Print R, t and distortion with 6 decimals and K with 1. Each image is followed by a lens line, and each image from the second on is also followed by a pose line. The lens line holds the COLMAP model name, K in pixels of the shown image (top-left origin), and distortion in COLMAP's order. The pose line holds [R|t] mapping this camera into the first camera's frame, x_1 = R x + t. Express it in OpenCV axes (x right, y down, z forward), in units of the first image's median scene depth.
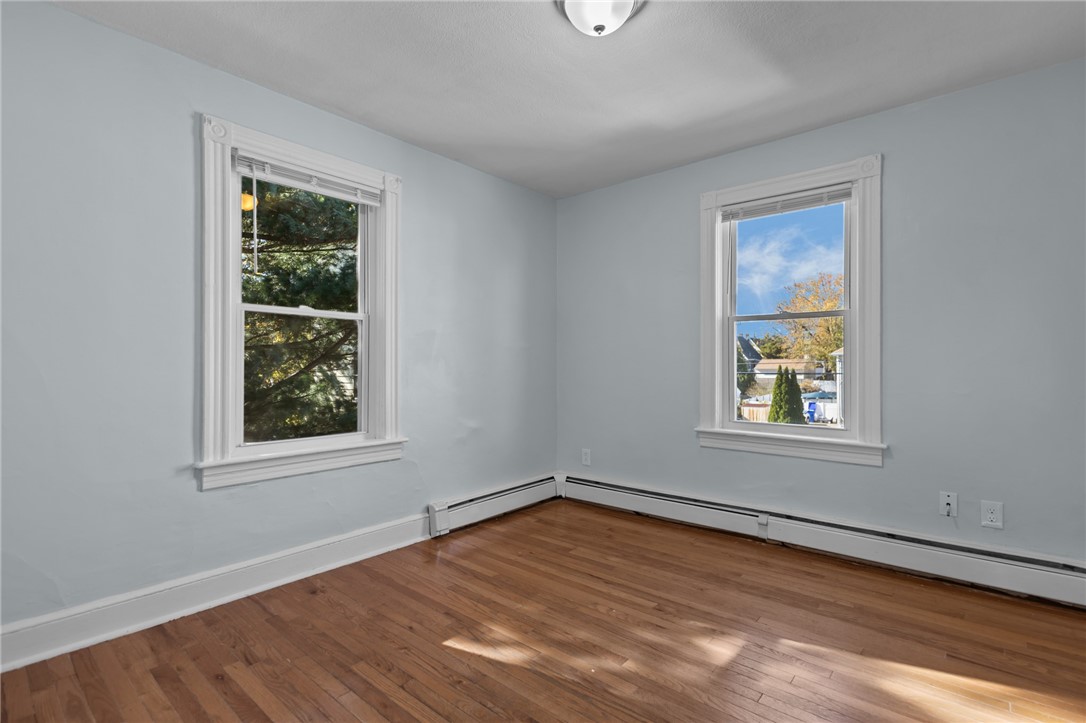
lens RADIAL K [[510.2, 0, 556.4], [0, 510.2, 364.7], [0, 0, 1]] dist [0.000148, -0.000680]
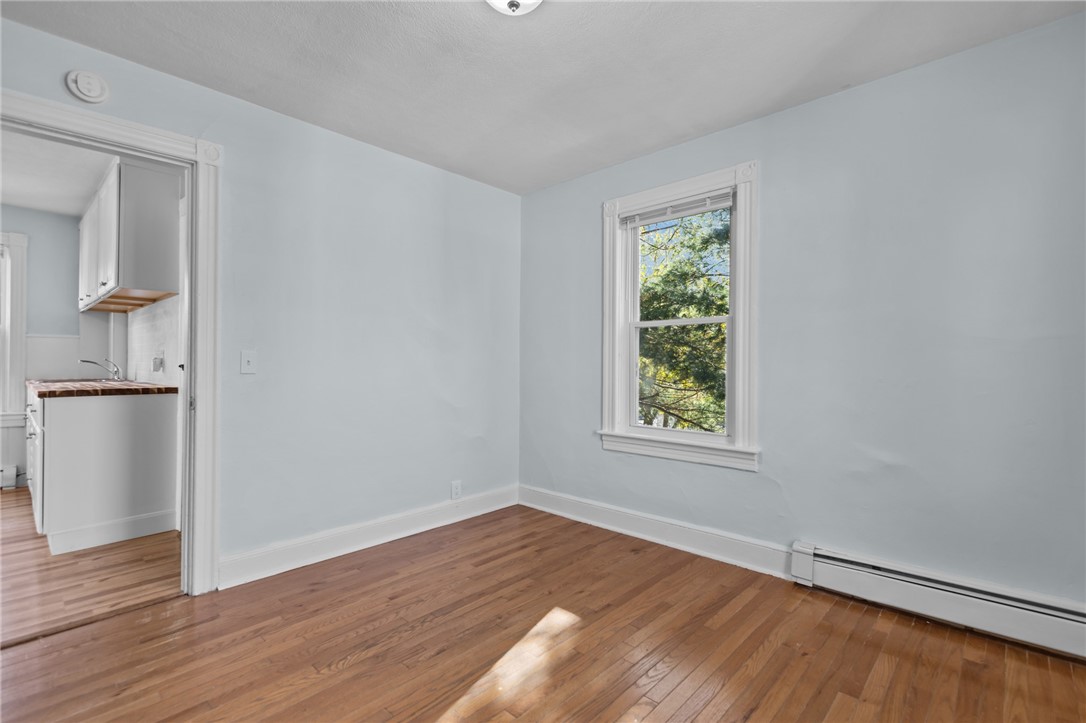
lens RADIAL K [[510.2, 0, 556.4], [0, 510.2, 364.7], [0, 0, 1]] dist [0.000148, -0.000680]
pose [[-0.061455, 0.000118, -0.998110, 0.706465], [-0.004551, 0.999990, 0.000399, -0.004769], [0.998099, 0.004567, -0.061454, 0.806622]]
